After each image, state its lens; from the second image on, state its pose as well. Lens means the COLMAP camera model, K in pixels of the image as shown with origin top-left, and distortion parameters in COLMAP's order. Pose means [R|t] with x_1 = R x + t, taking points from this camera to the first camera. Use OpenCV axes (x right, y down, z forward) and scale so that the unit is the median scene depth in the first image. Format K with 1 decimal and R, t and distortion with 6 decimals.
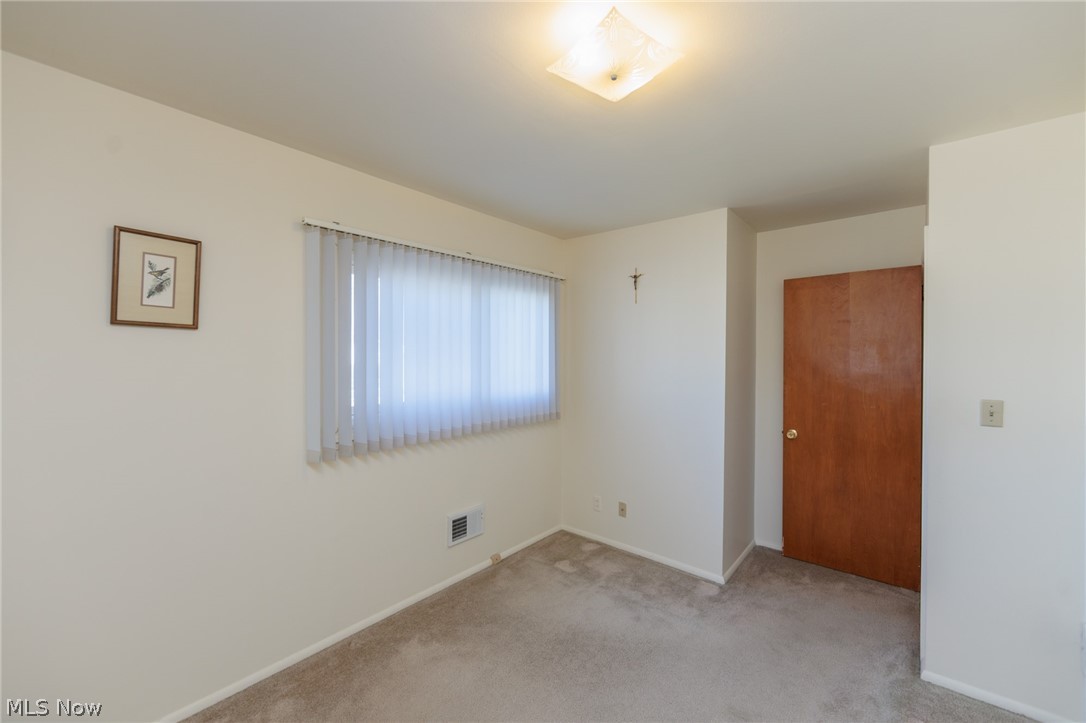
lens RADIAL K [[440.1, 0, 541.1], [0, 440.1, 356.0], [0, 0, 1]] dist [0.000224, 0.000160]
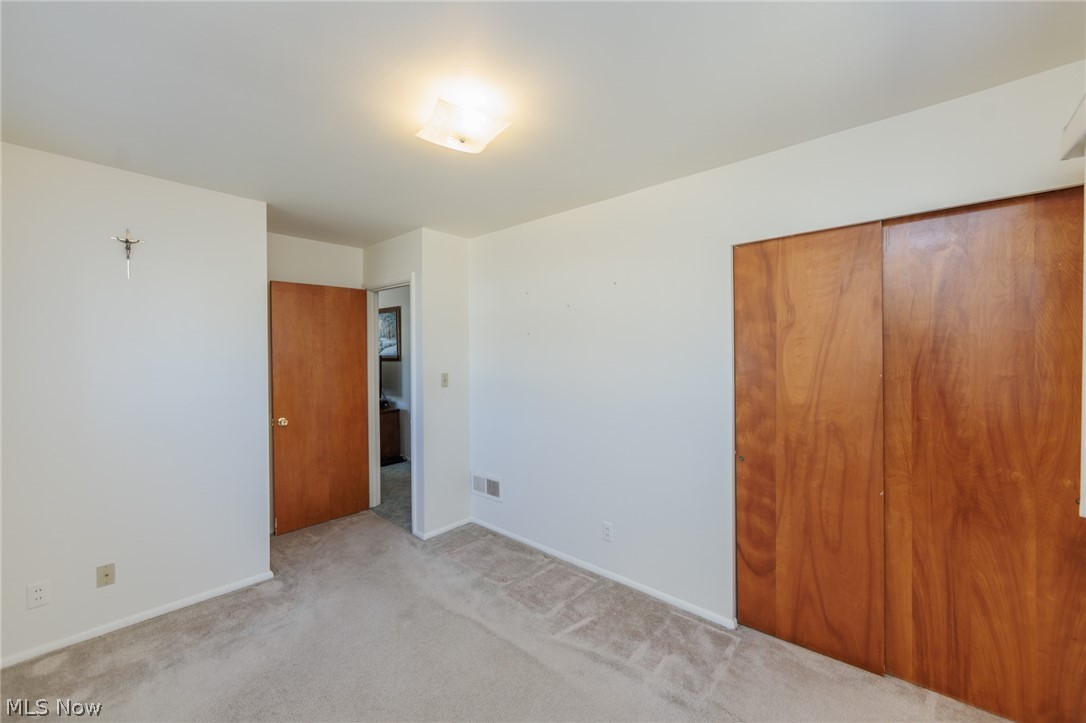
lens RADIAL K [[440.1, 0, 541.1], [0, 440.1, 356.0], [0, 0, 1]] dist [0.000224, 0.000160]
pose [[0.014282, -0.008806, 0.999859, -0.575497], [0.009258, 0.999920, 0.008674, 0.008526], [-0.999855, 0.009133, 0.014363, 0.361450]]
